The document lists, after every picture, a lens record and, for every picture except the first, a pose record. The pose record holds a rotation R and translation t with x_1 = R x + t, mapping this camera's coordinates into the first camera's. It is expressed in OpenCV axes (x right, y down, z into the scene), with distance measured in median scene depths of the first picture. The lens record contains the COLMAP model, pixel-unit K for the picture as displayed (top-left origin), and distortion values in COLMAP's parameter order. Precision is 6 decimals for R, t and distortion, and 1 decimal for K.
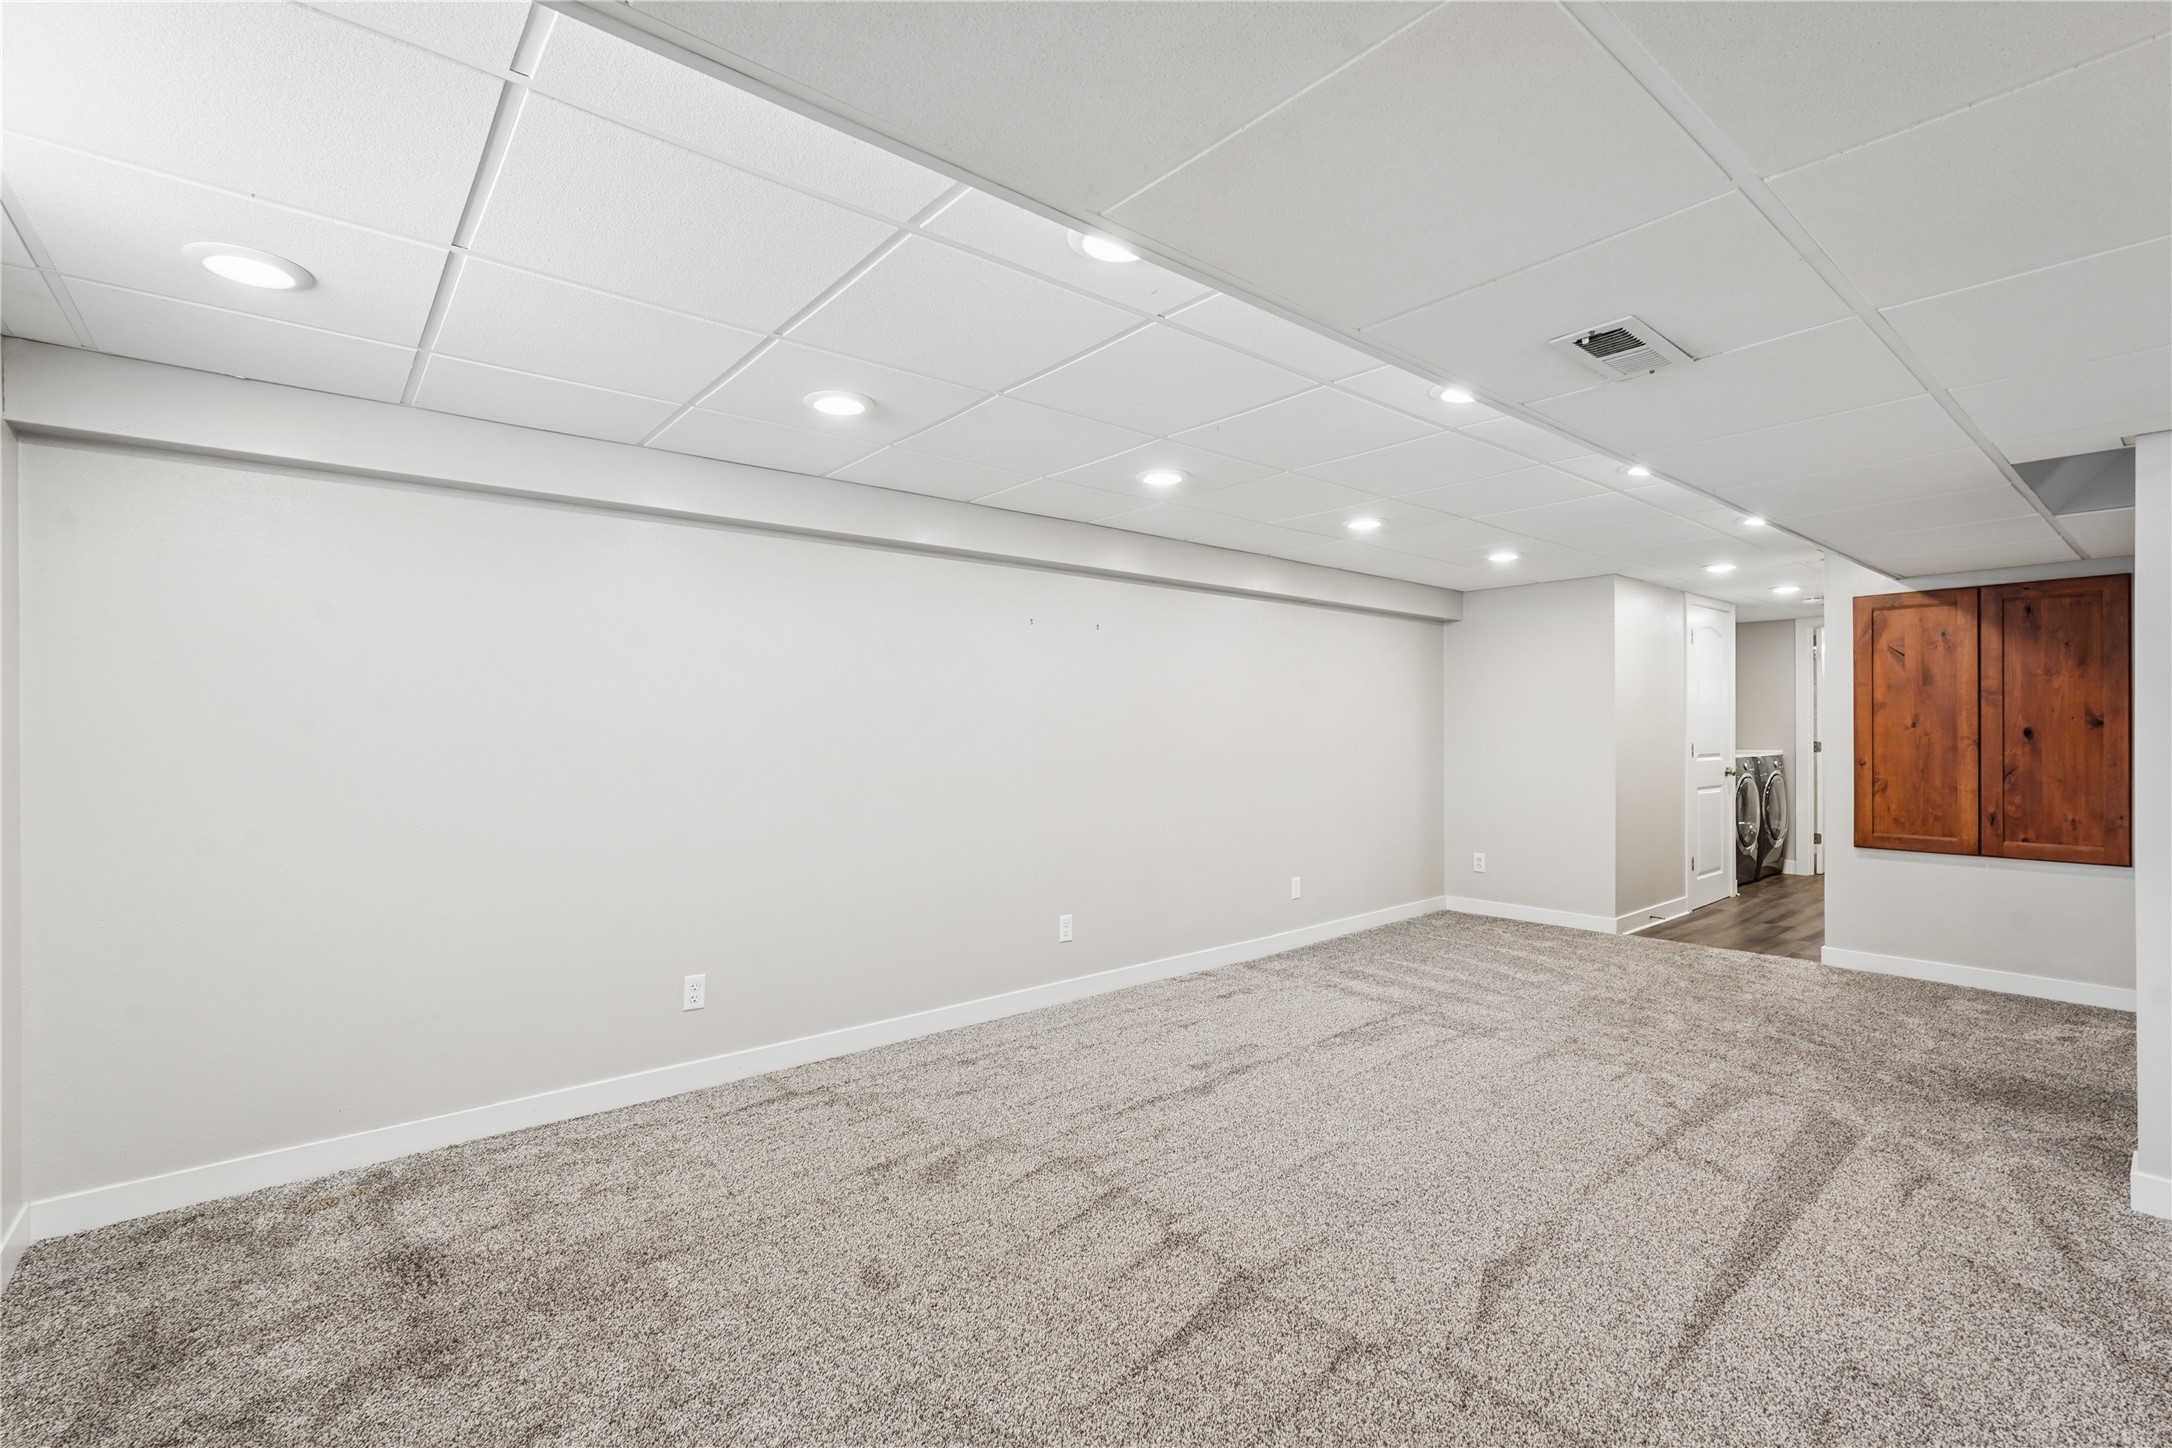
lens RADIAL K [[969.9, 0, 1096.5], [0, 969.9, 726.2], [0, 0, 1]] dist [-0.013044, 0.004231]
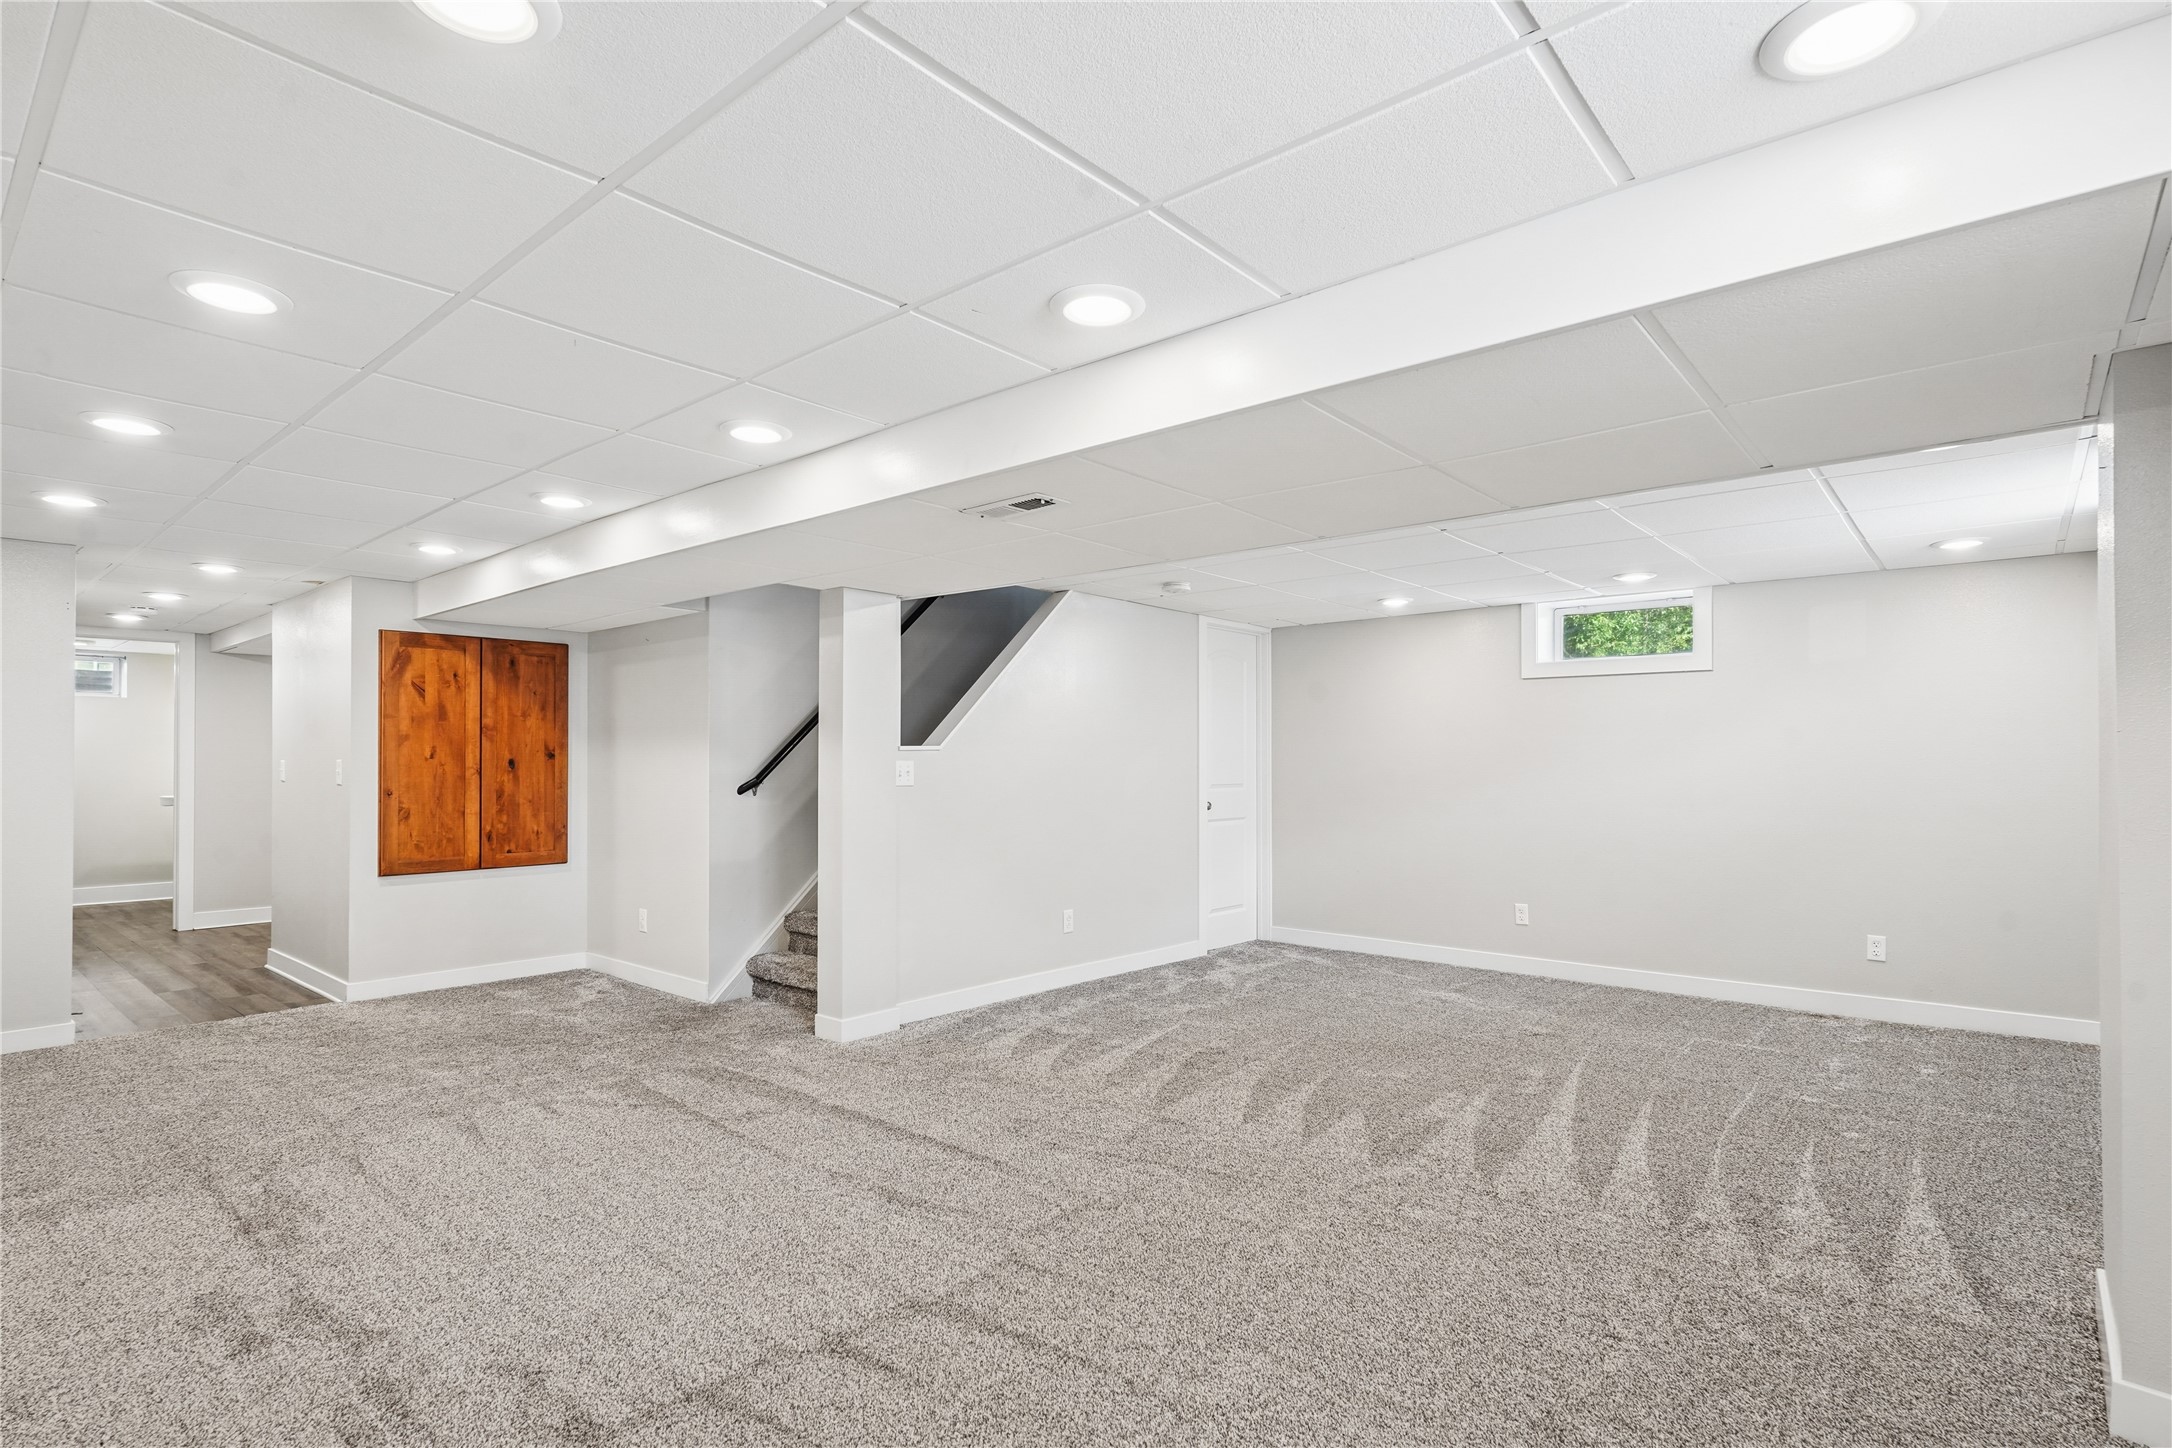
lens RADIAL K [[1078.9, 0, 1071.8], [0, 1078.9, 756.1], [0, 0, 1]] dist [-0.016371, 0.000475]
pose [[-0.149056, 0.003782, 0.988821, -0.483135], [-0.000446, 0.999992, -0.003892, 0.003101], [-0.988829, -0.001021, -0.149053, 0.498532]]
